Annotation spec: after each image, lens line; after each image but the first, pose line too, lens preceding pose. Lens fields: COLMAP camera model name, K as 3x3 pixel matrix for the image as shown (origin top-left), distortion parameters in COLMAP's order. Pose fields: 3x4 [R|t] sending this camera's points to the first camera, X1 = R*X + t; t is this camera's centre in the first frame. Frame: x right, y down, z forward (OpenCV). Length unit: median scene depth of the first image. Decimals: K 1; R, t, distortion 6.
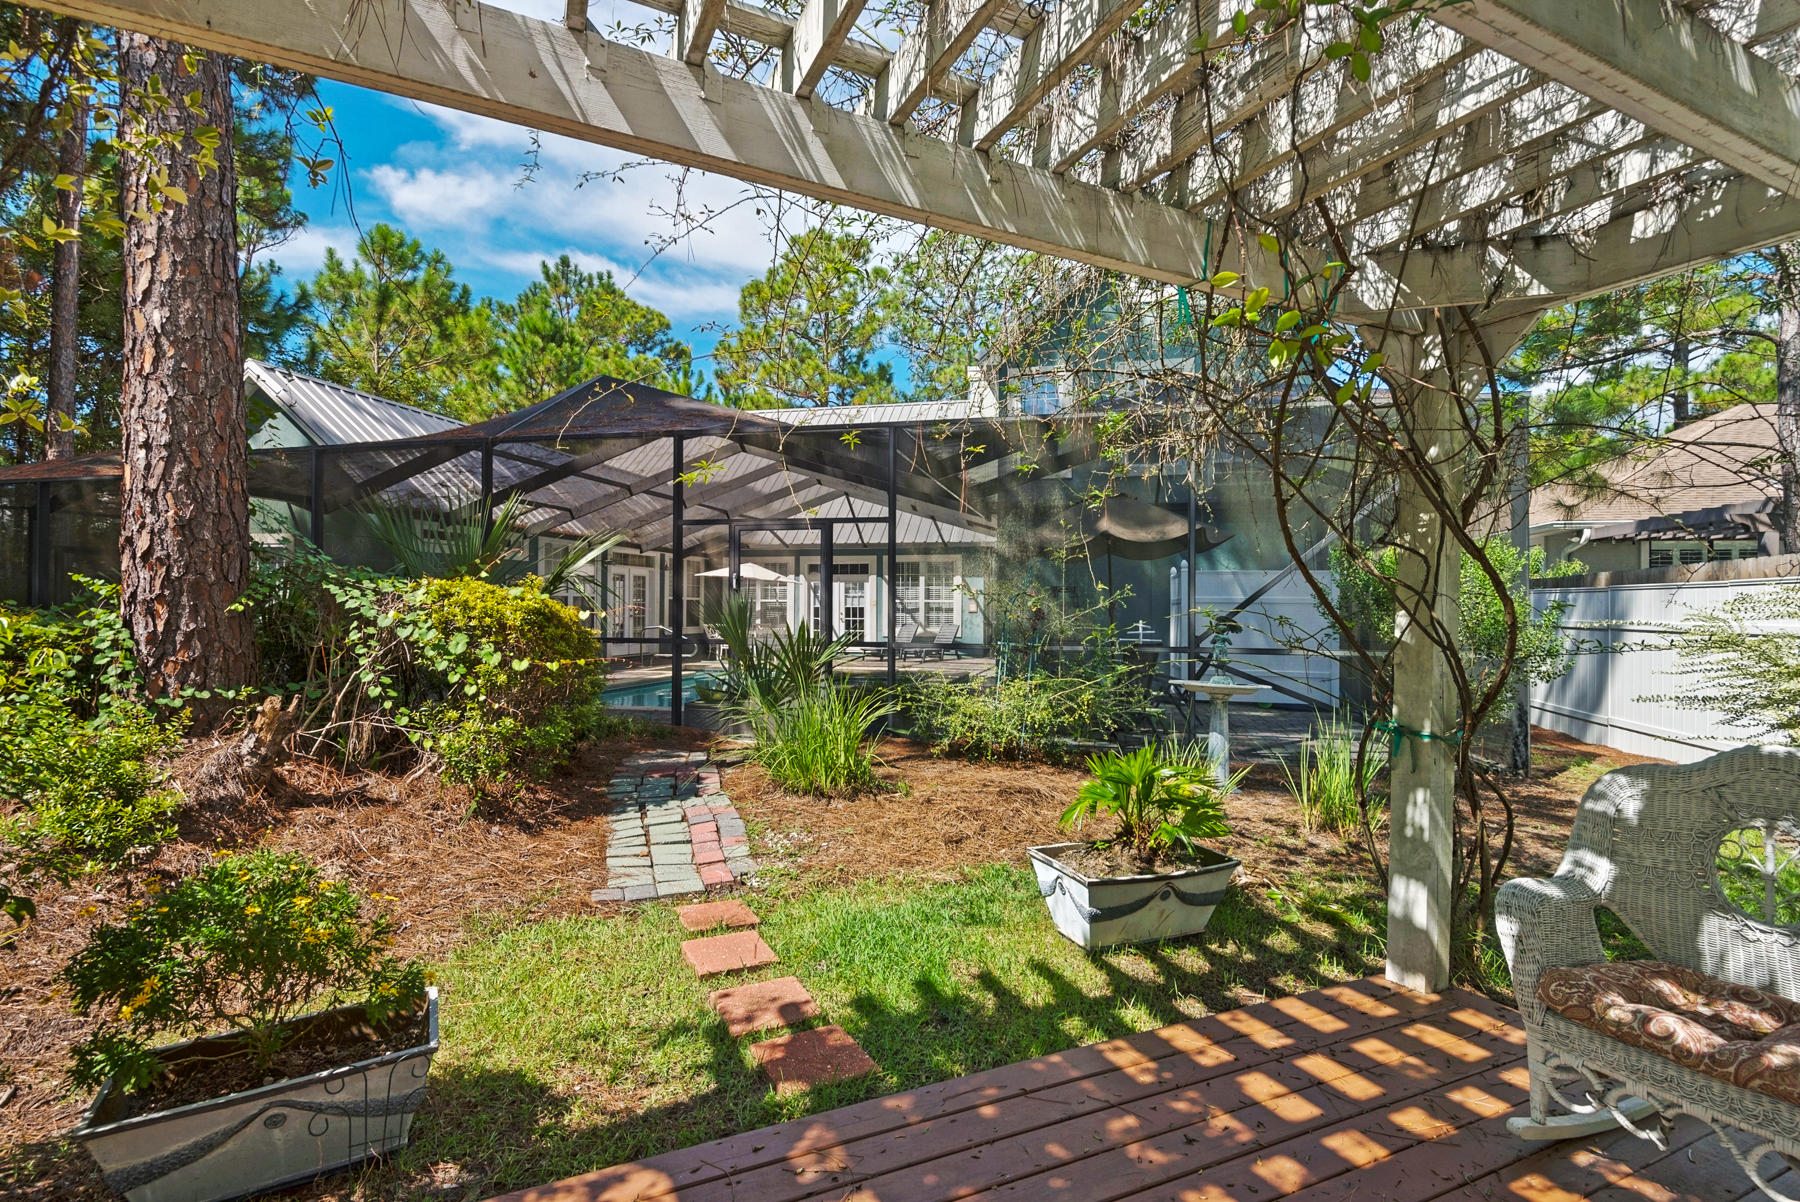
lens RADIAL K [[835.0, 0, 895.8], [0, 835.0, 605.6], [0, 0, 1]] dist [0.003531, -0.004722]
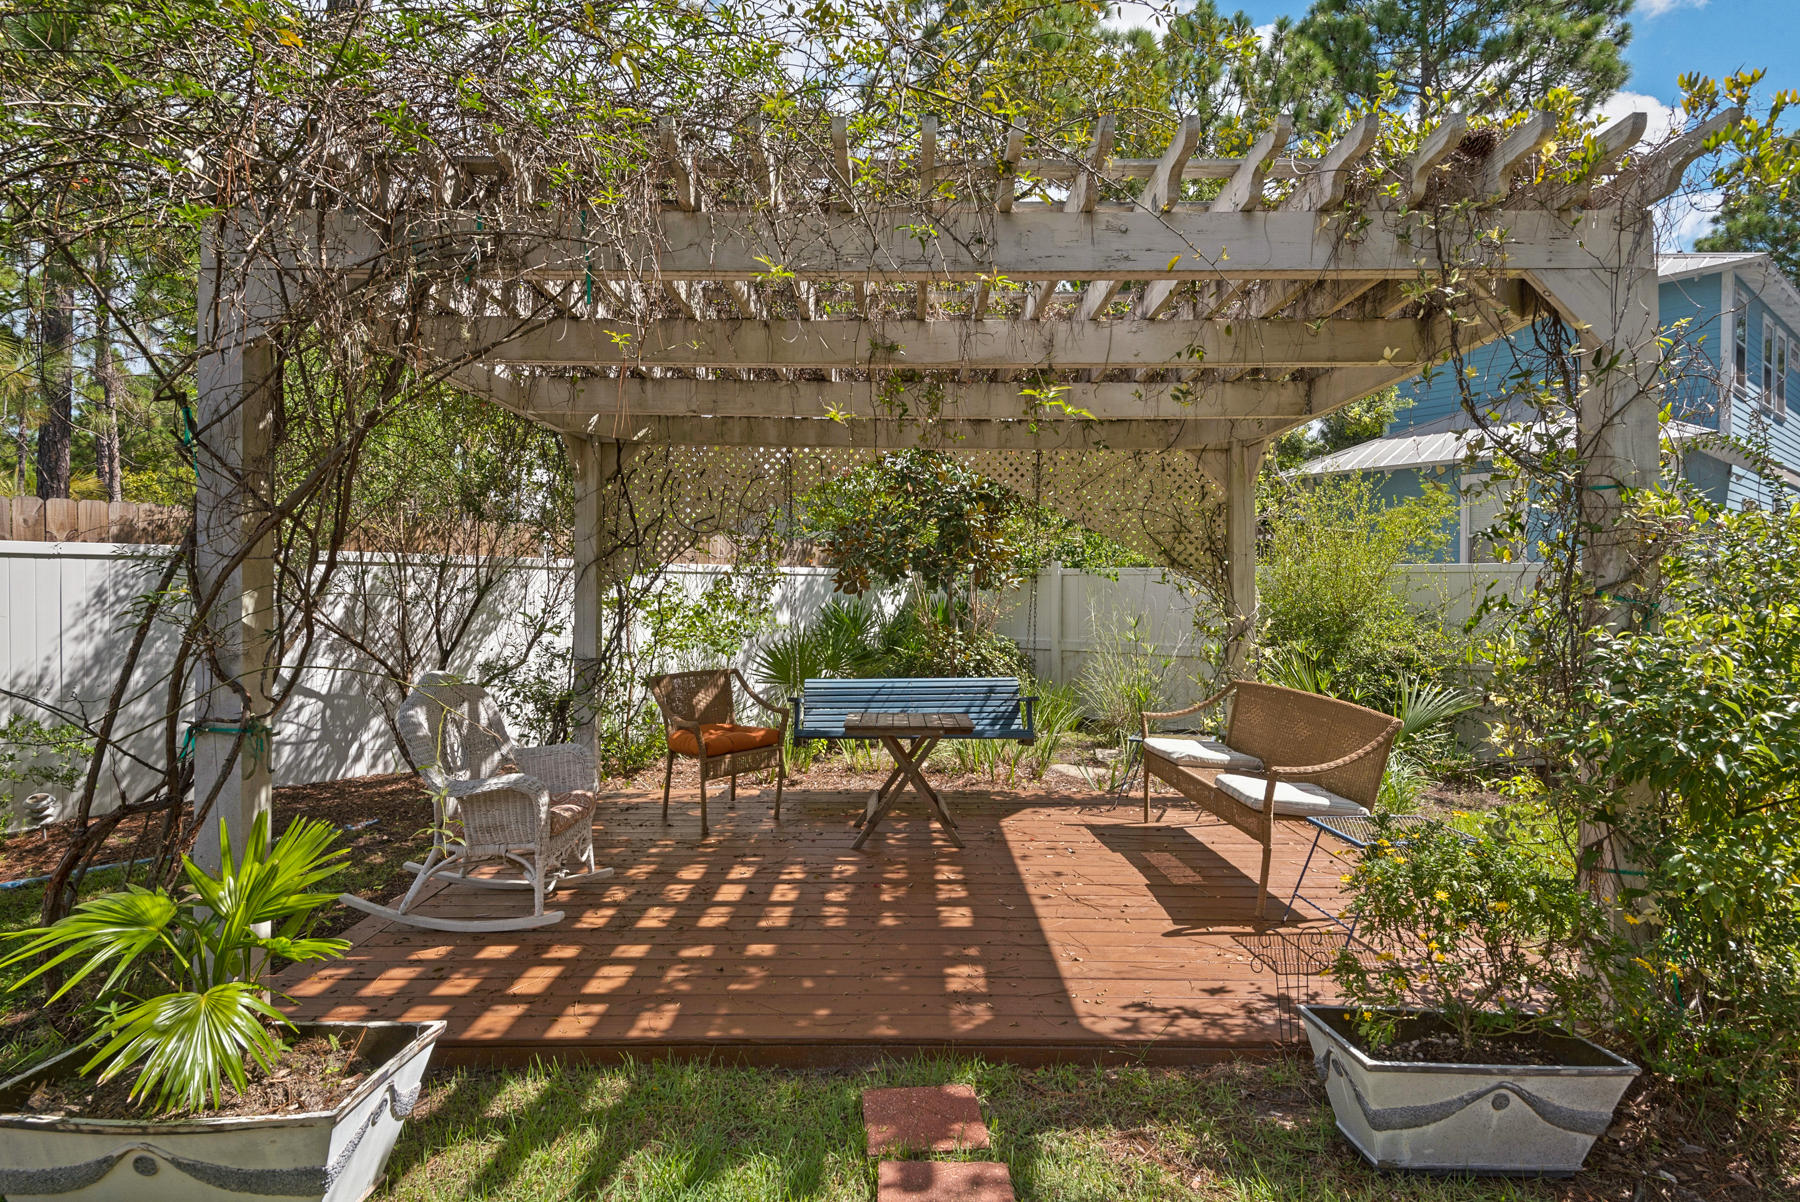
lens RADIAL K [[985.6, 0, 899.8], [0, 985.6, 599.6], [0, 0, 1]] dist [-0.000794, -0.000050]
pose [[-0.910108, -0.016108, 0.414058, -0.523558], [-0.016983, 0.999855, 0.001568, 0.005639], [-0.414023, -0.005604, -0.910249, 2.068006]]
